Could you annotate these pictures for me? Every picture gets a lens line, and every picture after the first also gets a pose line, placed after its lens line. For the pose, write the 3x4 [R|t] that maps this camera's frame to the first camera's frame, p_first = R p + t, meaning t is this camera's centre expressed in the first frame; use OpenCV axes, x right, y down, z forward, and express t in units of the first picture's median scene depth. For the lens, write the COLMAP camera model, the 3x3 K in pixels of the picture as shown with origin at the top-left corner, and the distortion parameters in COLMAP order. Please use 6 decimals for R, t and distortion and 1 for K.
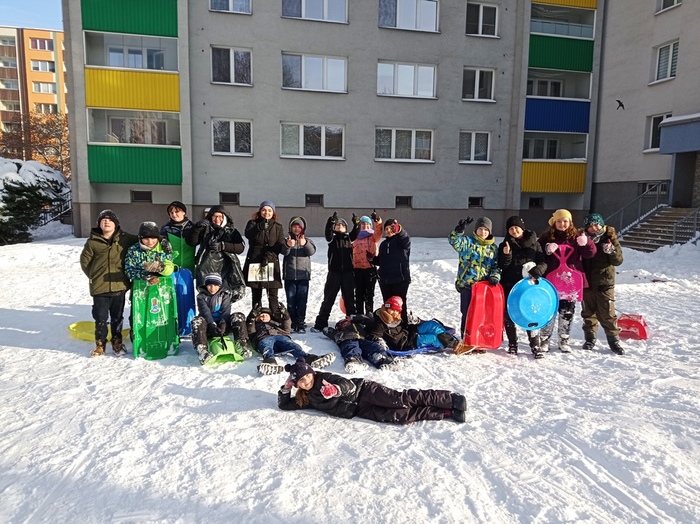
lens RADIAL K [[516.3, 0, 350.0], [0, 516.3, 262.0], [0, 0, 1]] dist [0.096418, -0.136528]
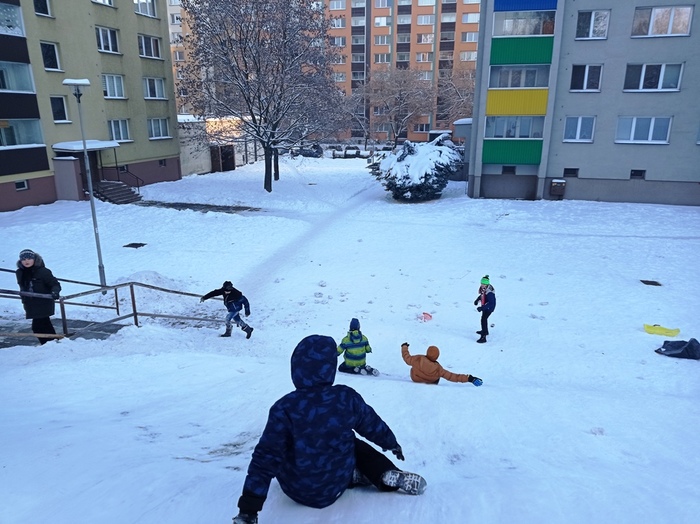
lens RADIAL K [[516.9, 0, 350.0], [0, 516.9, 262.0], [0, 0, 1]] dist [0.100415, -0.137123]
pose [[0.881943, 0.122793, -0.455081, -0.084233], [-0.045455, 0.983128, 0.177182, -0.112023], [0.469160, -0.135579, 0.872644, -0.583340]]
